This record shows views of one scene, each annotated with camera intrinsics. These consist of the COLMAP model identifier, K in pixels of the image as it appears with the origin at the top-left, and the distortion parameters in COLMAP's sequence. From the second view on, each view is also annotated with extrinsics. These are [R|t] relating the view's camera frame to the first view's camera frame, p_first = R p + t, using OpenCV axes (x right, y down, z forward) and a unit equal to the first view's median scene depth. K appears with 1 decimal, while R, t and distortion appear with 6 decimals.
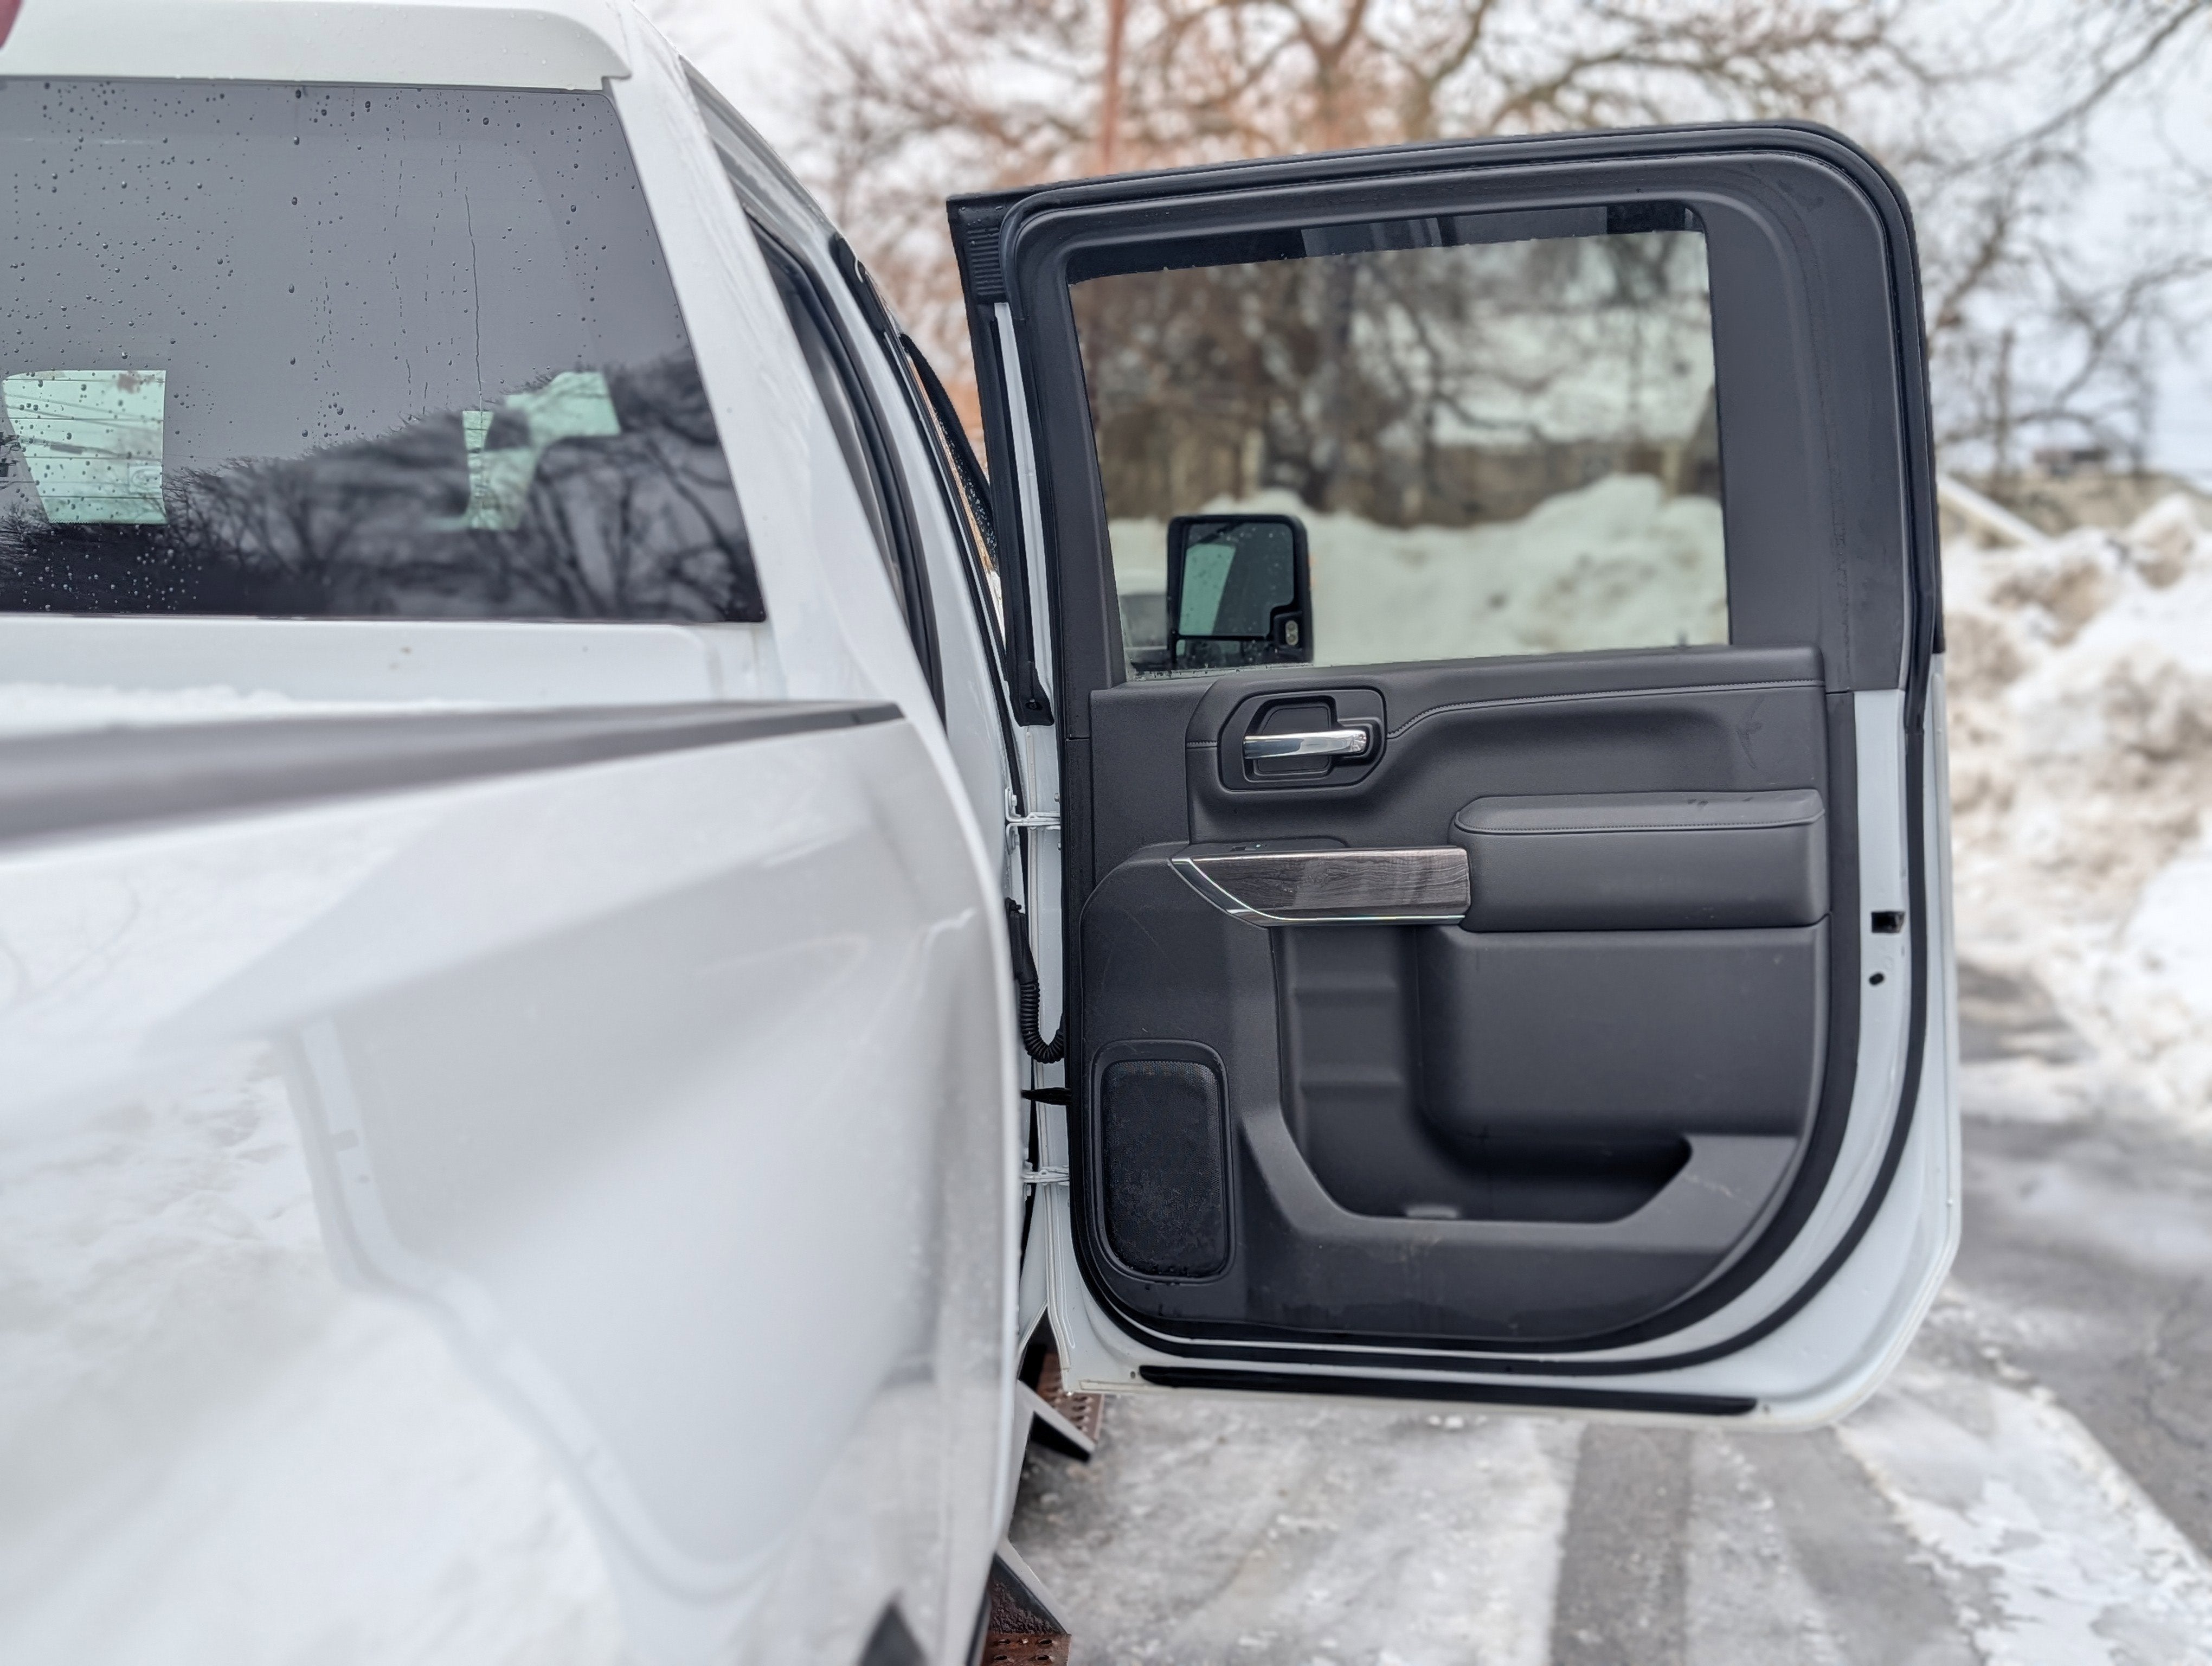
lens RADIAL K [[2434.9, 0, 1100.5], [0, 2434.9, 877.2], [0, 0, 1]] dist [-0.000017, -0.020996]
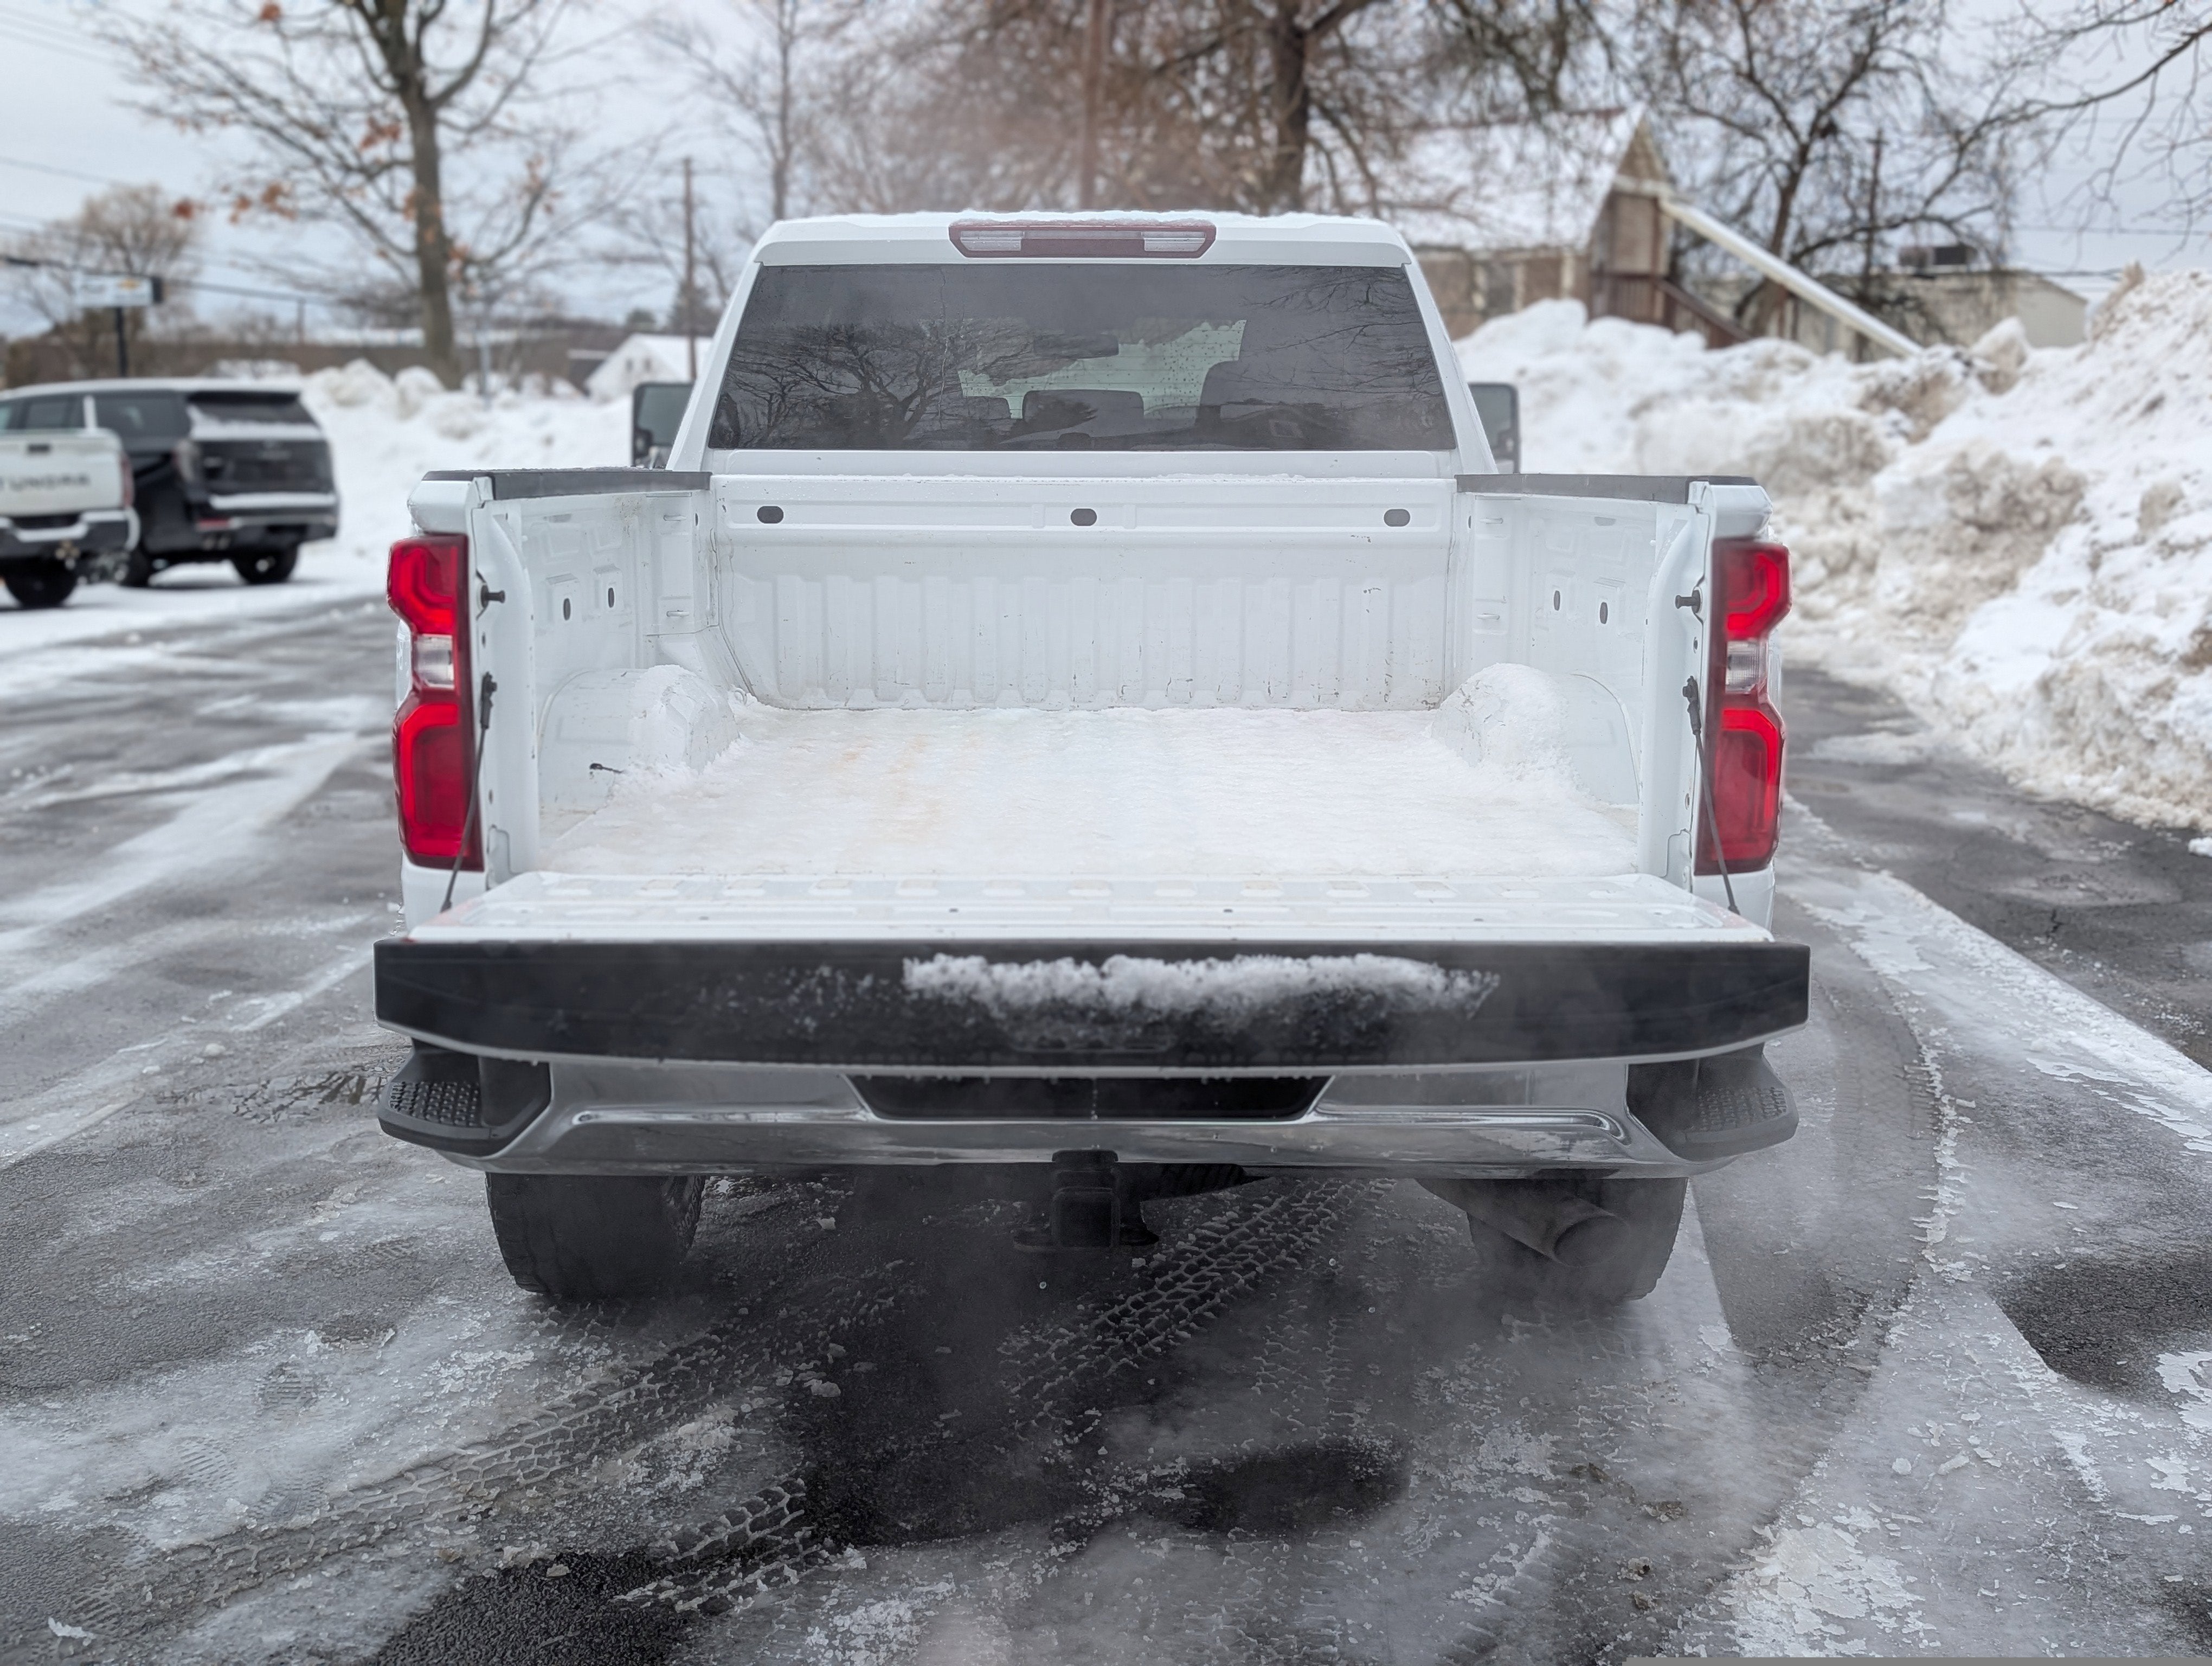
lens RADIAL K [[2472.1, 0, 1077.6], [0, 2472.1, 837.8], [0, 0, 1]] dist [0.010496, 0.004247]
pose [[0.998865, -0.014587, 0.045349, -0.088966], [0.011706, 0.997935, 0.063154, 0.021072], [-0.046176, -0.062552, 0.996973, -0.241846]]
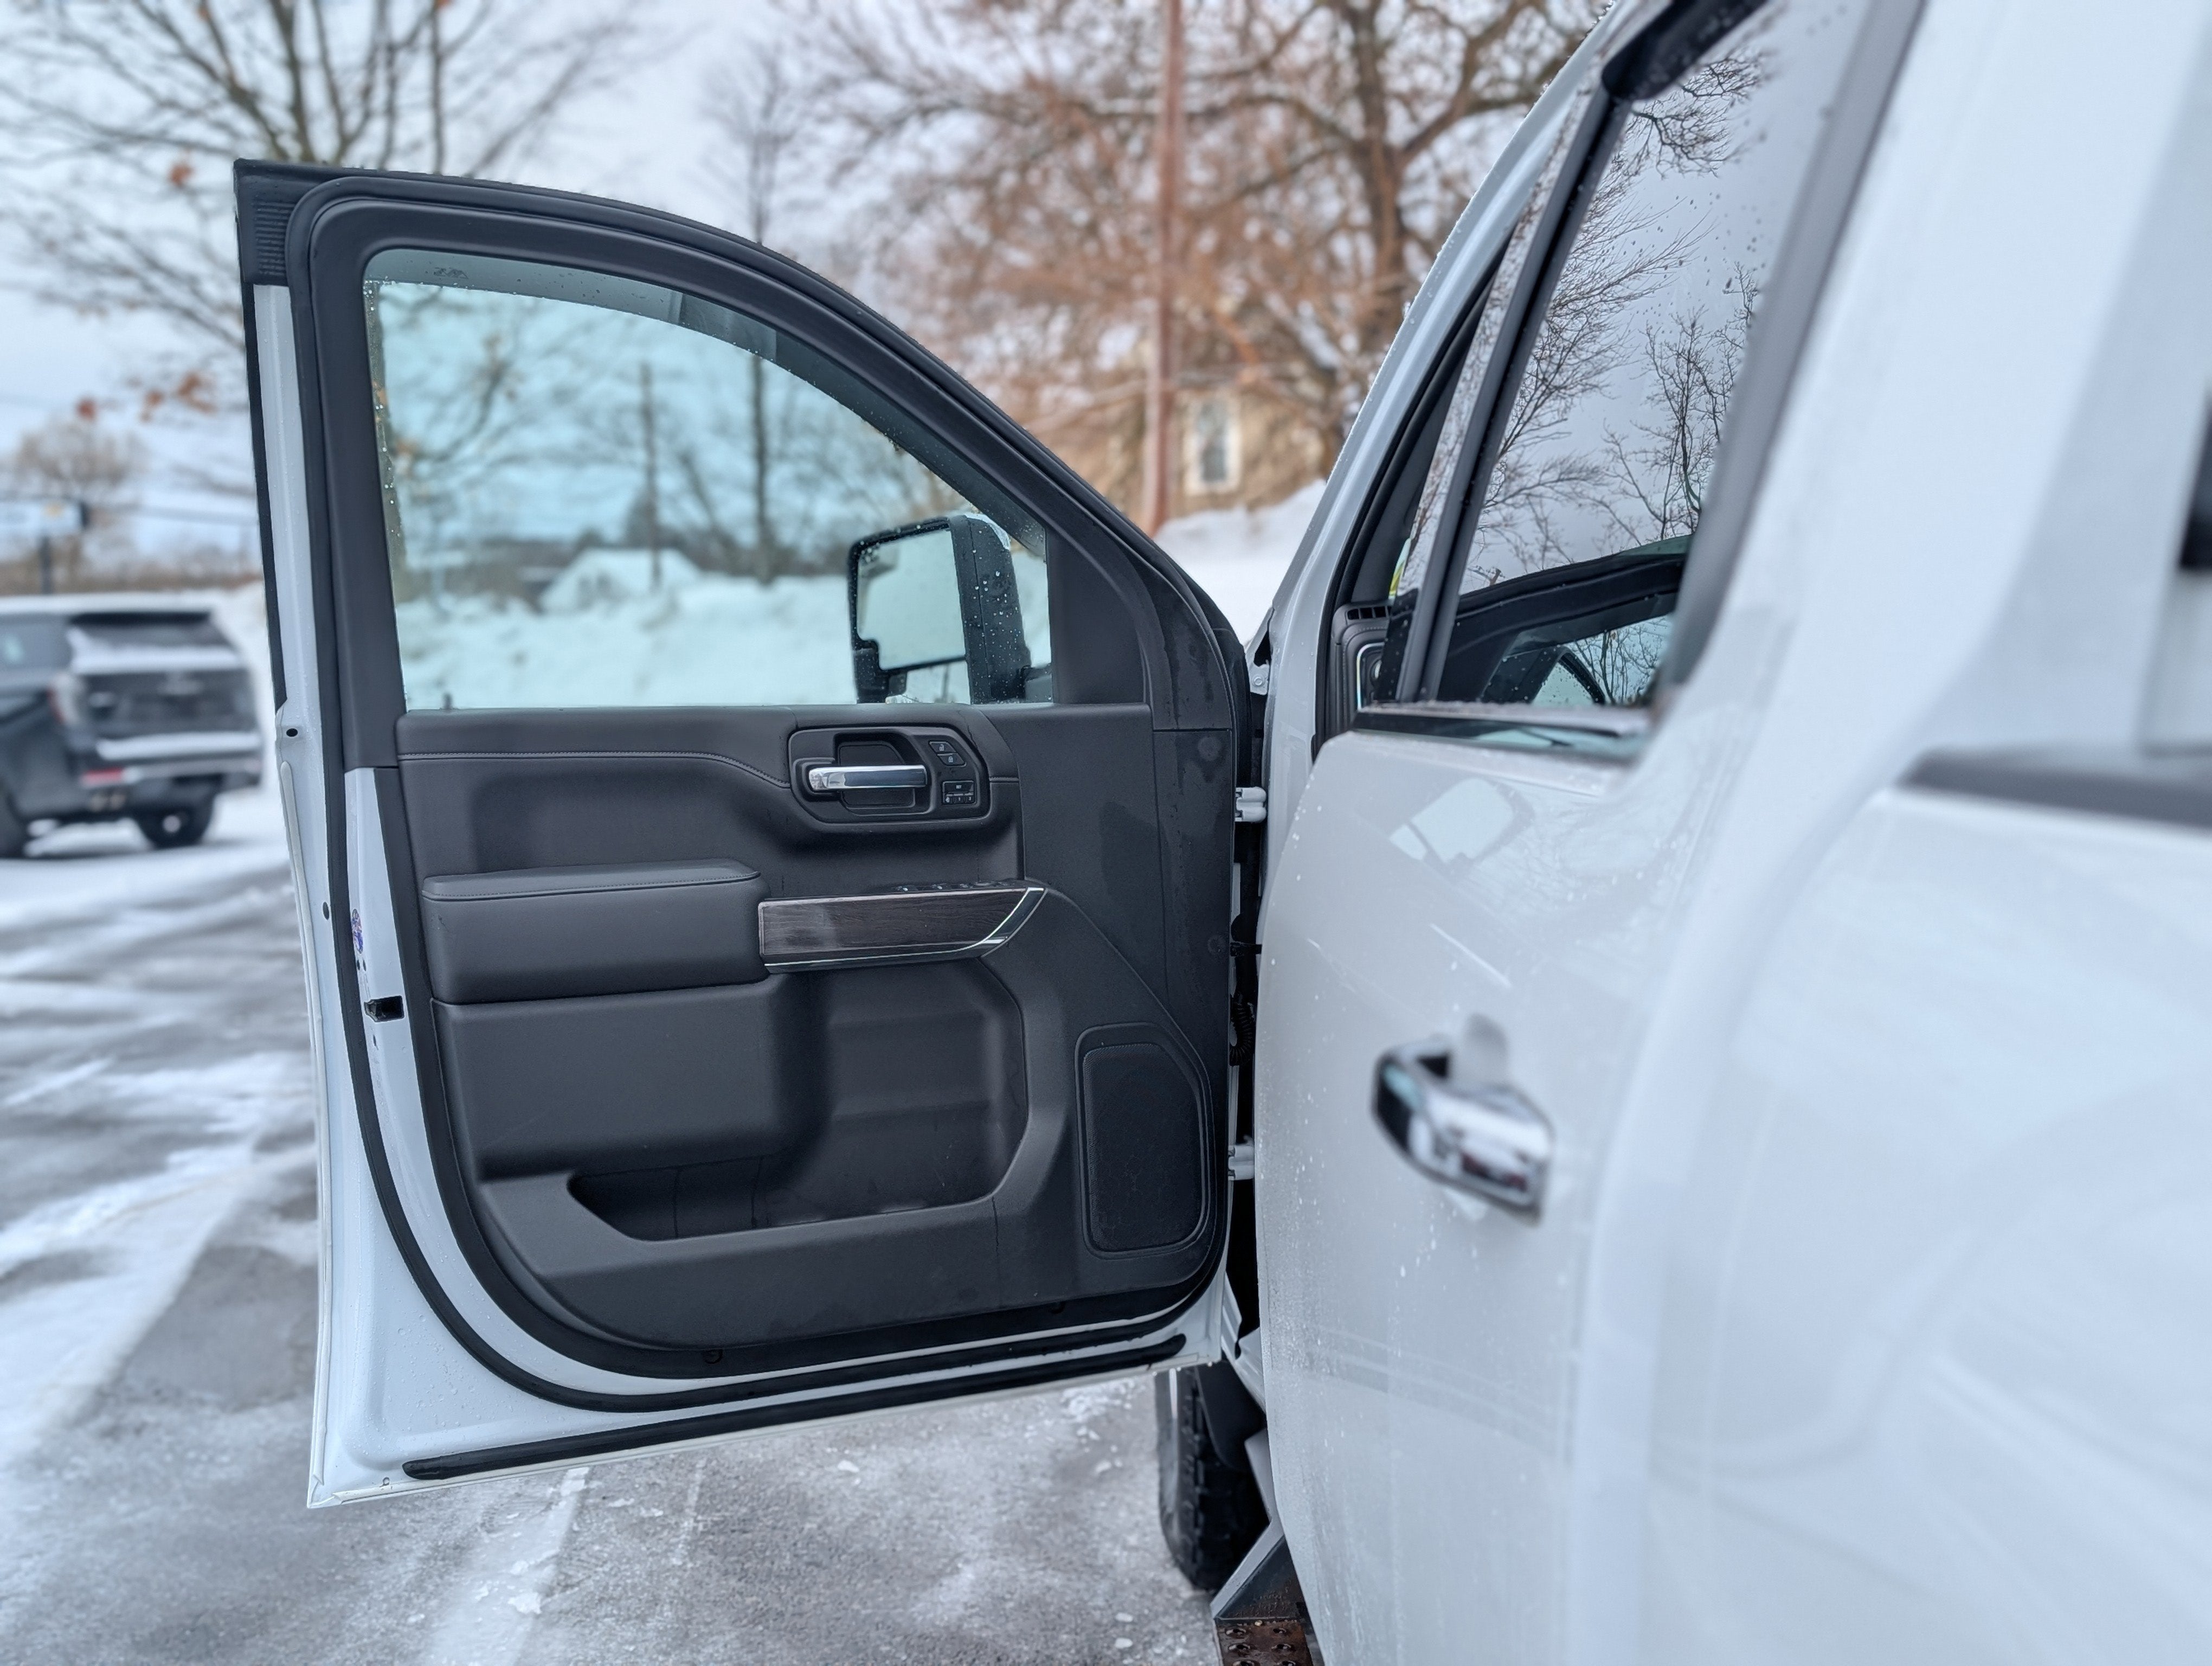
lens RADIAL K [[2434.9, 0, 1100.5], [0, 2434.9, 877.2], [0, 0, 1]] dist [-0.000017, -0.020996]
pose [[0.995886, -0.049698, 0.075768, -0.153165], [0.049747, 0.998761, 0.001241, -0.008545], [-0.075736, 0.002533, 0.997125, 0.075996]]
